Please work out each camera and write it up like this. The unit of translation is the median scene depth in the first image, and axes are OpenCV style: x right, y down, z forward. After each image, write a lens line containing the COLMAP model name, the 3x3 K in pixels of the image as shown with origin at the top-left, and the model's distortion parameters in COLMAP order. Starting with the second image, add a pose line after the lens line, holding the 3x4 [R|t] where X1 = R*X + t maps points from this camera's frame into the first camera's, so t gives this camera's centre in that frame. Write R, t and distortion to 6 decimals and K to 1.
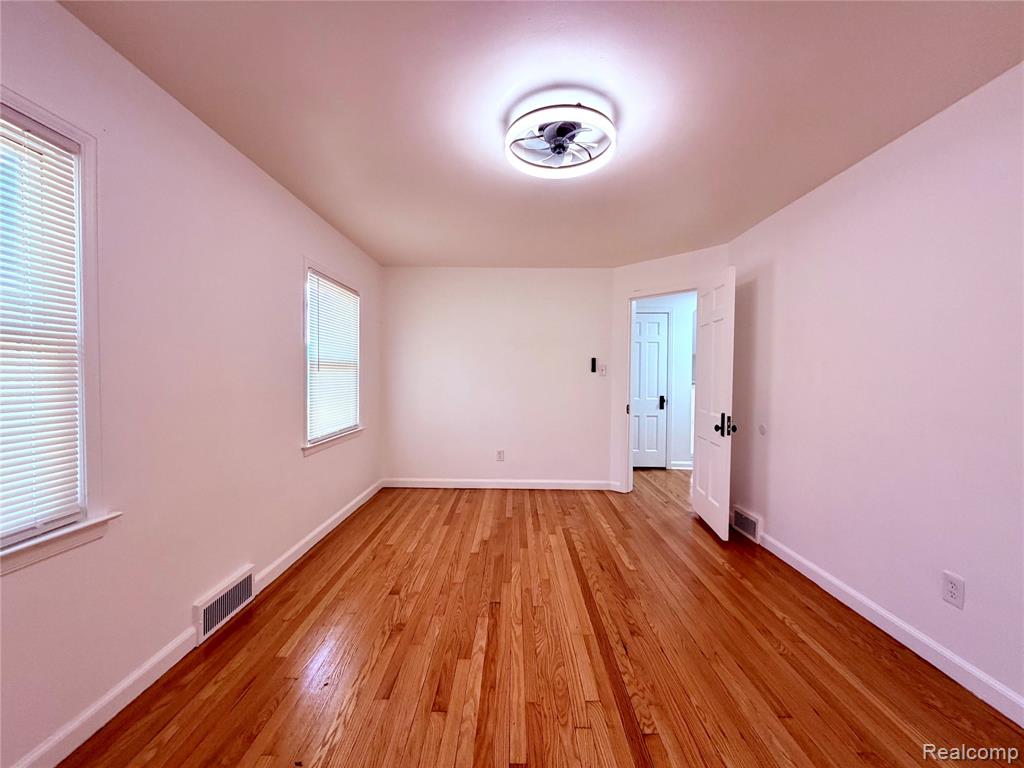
lens RADIAL K [[409.2, 0, 508.4], [0, 409.2, 385.3], [0, 0, 1]] dist [-0.000301, 0.000151]
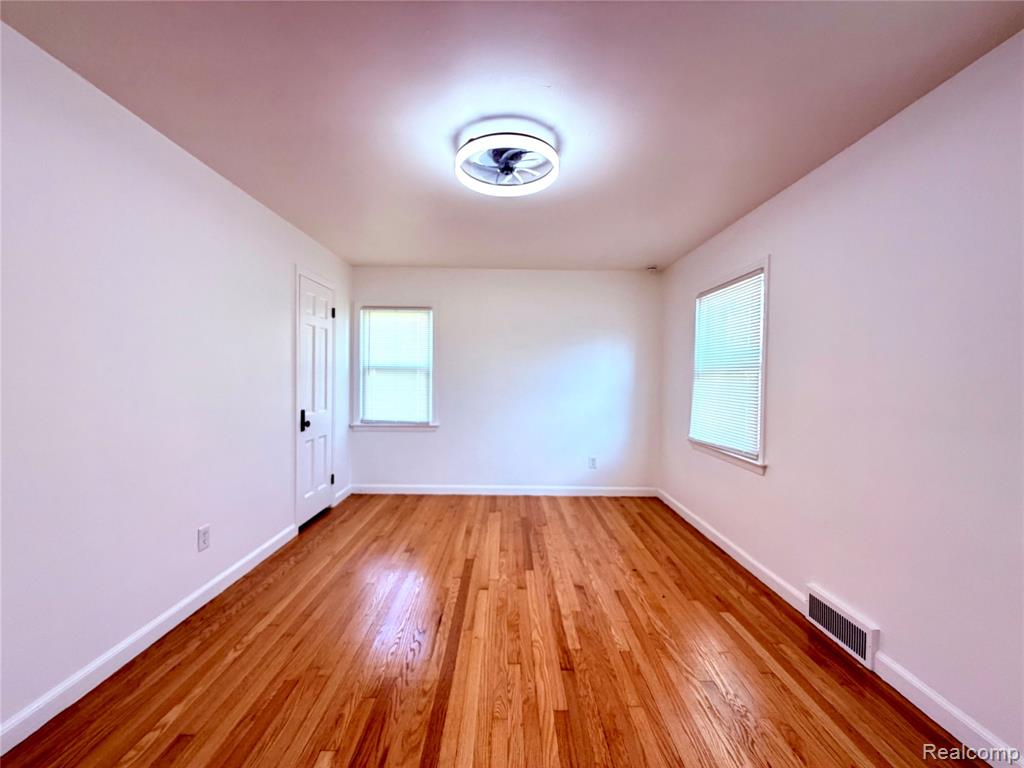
lens RADIAL K [[409.2, 0, 508.4], [0, 409.2, 385.3], [0, 0, 1]] dist [-0.000301, 0.000151]
pose [[-0.999644, -0.019983, -0.017702, 0.125917], [-0.020829, 0.998583, 0.048975, -0.067877], [0.016699, 0.049327, -0.998643, 2.056328]]
